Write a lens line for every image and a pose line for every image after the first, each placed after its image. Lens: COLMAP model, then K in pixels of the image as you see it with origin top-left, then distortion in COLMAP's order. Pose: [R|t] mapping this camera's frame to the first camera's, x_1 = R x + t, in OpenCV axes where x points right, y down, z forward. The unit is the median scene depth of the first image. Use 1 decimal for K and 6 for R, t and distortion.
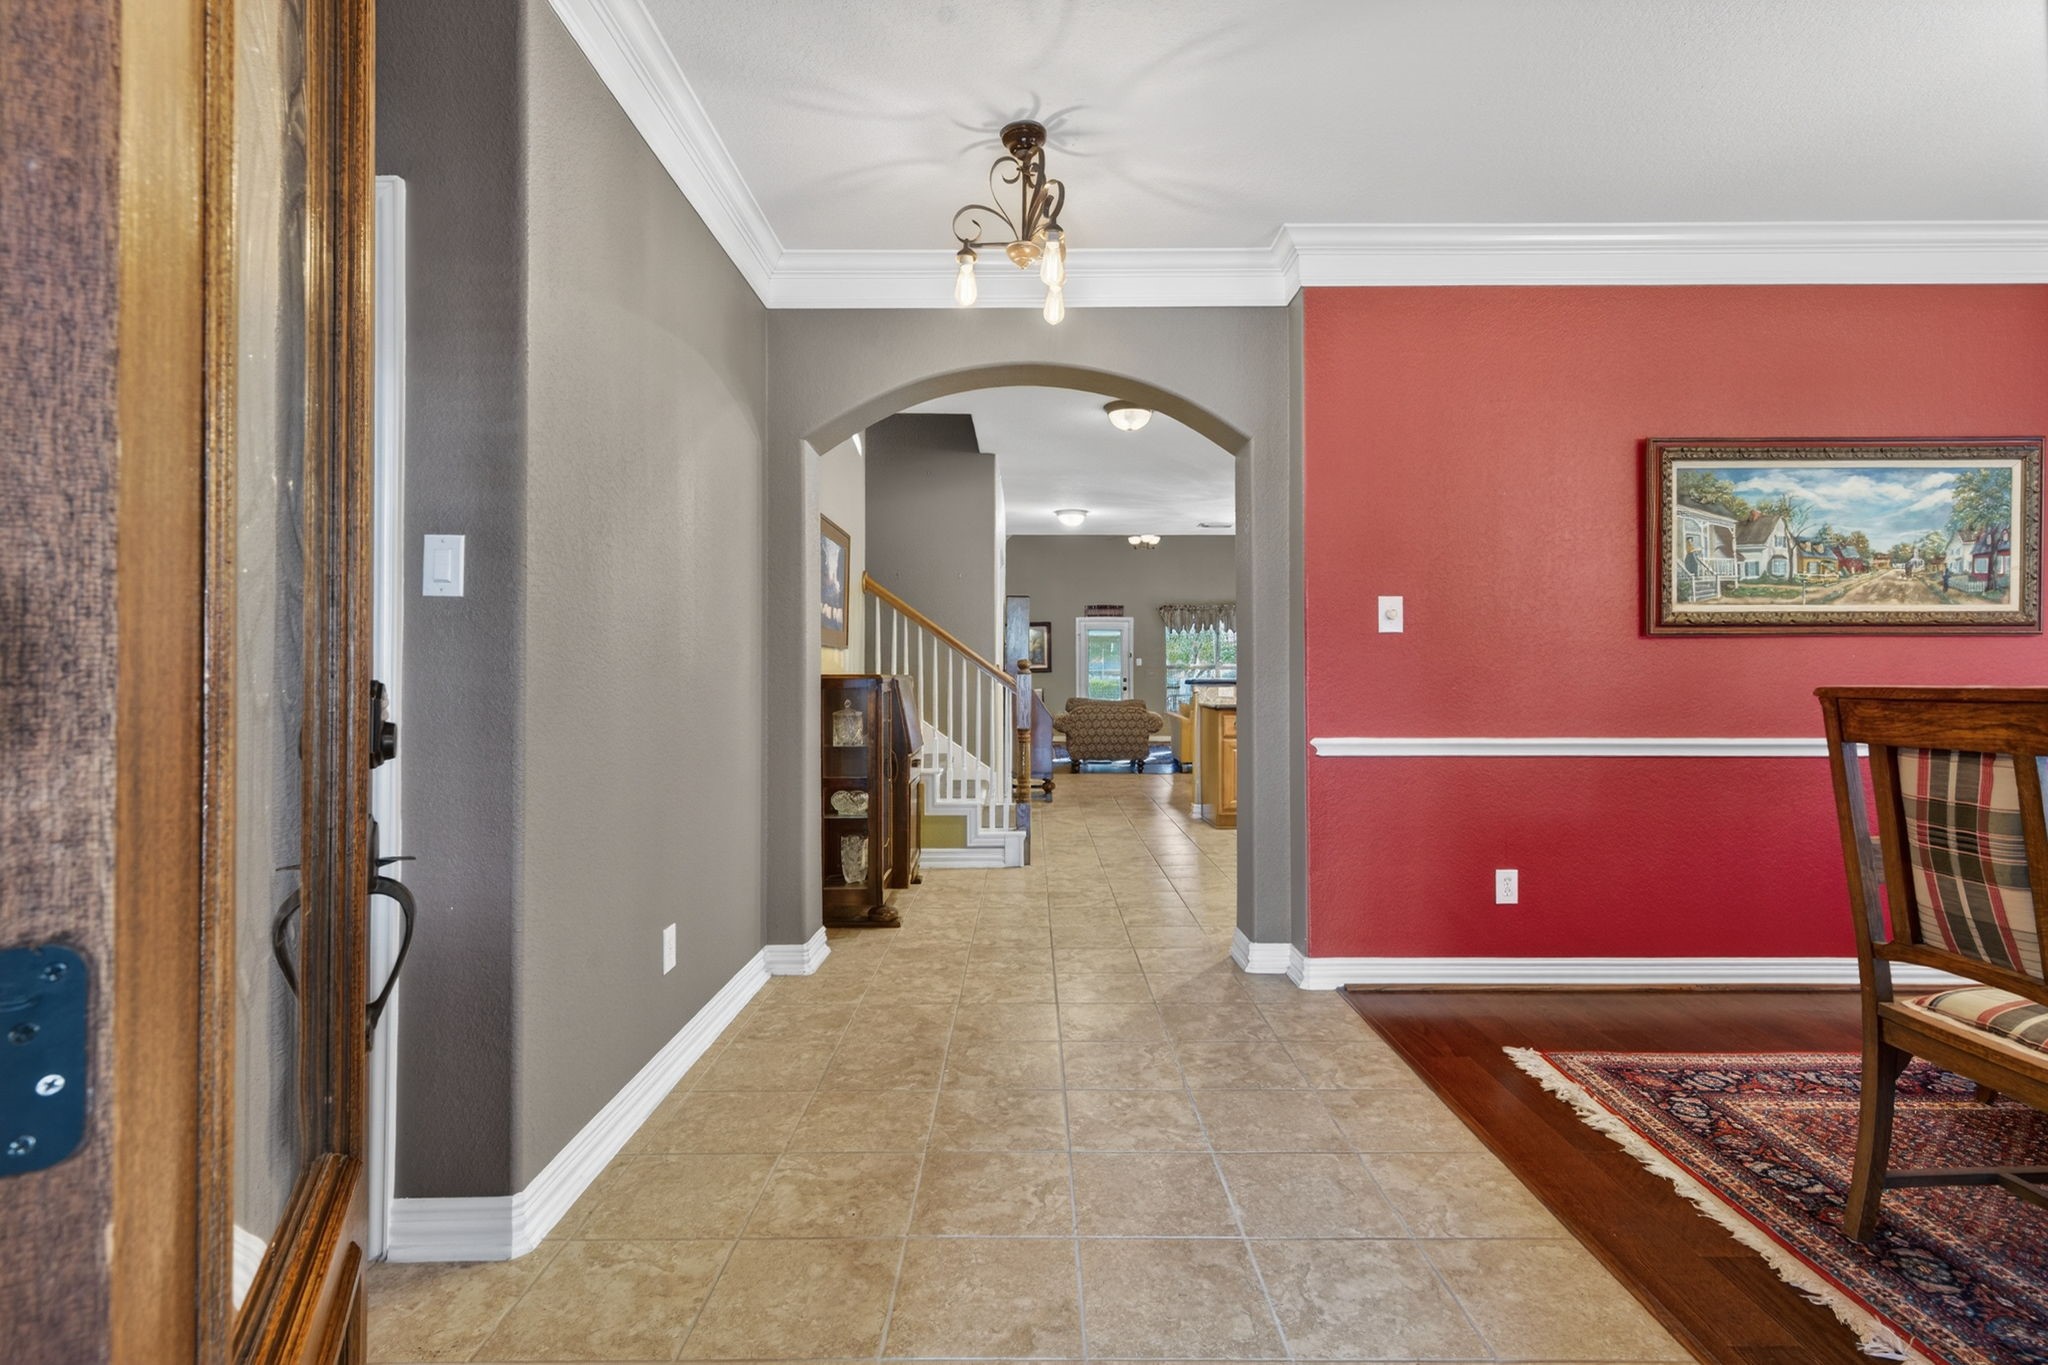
lens RADIAL K [[932.9, 0, 1023.8], [0, 932.9, 670.2], [0, 0, 1]] dist [0.002968, 0.000275]
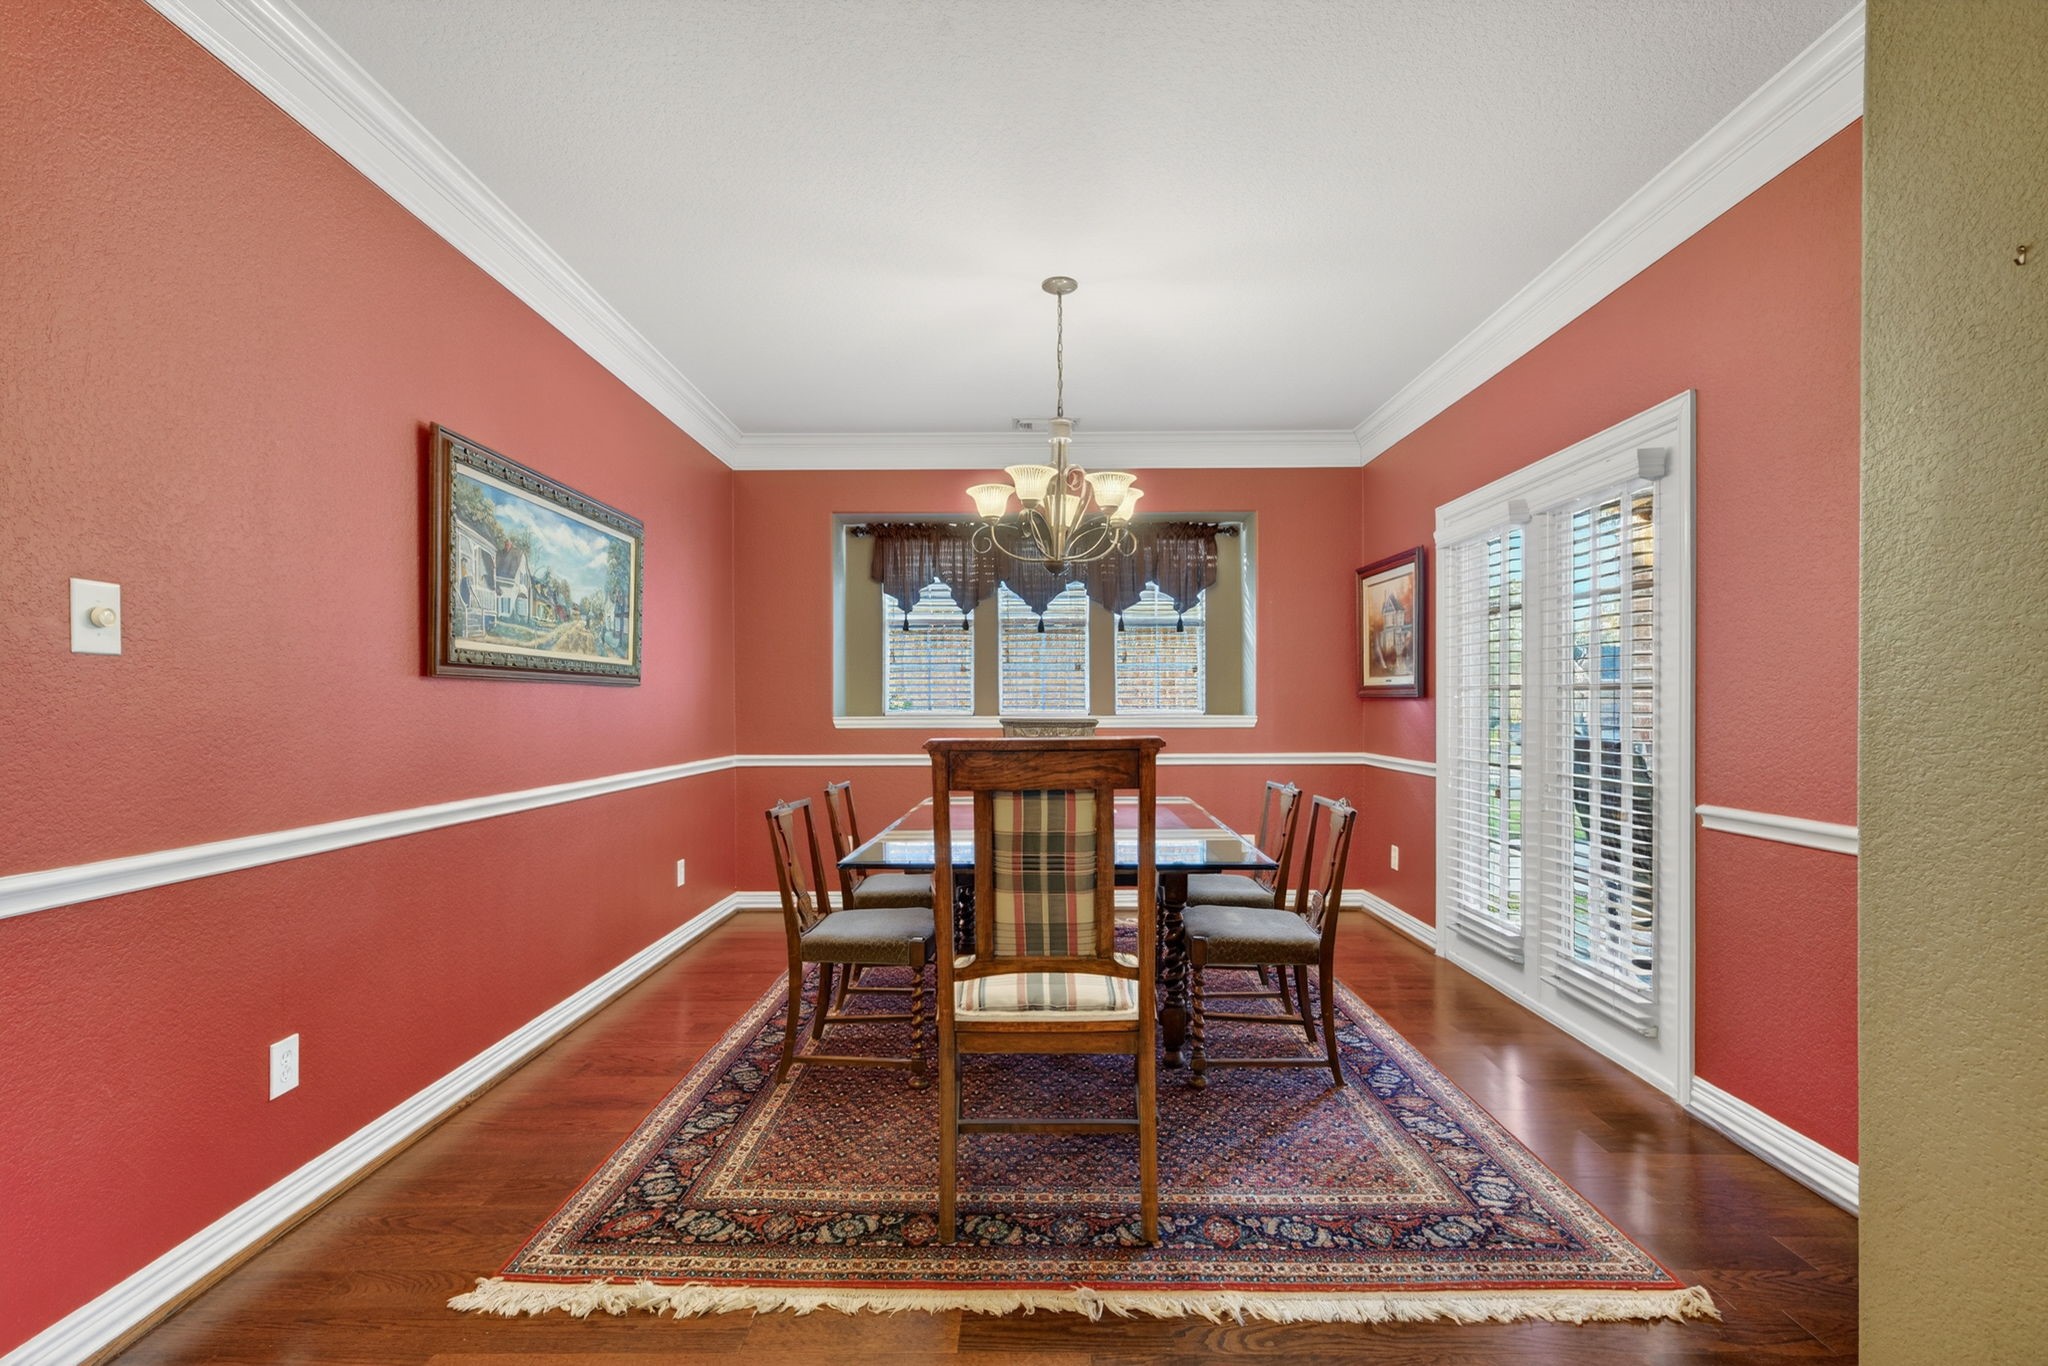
lens RADIAL K [[932.9, 0, 1018.3], [0, 932.9, 716.4], [0, 0, 1]] dist [0.002968, 0.000275]
pose [[0.003668, -0.010090, 0.999942, -0.137888], [-0.000703, 0.999949, 0.010093, -0.014147], [-0.999993, -0.000740, 0.003660, 0.620609]]
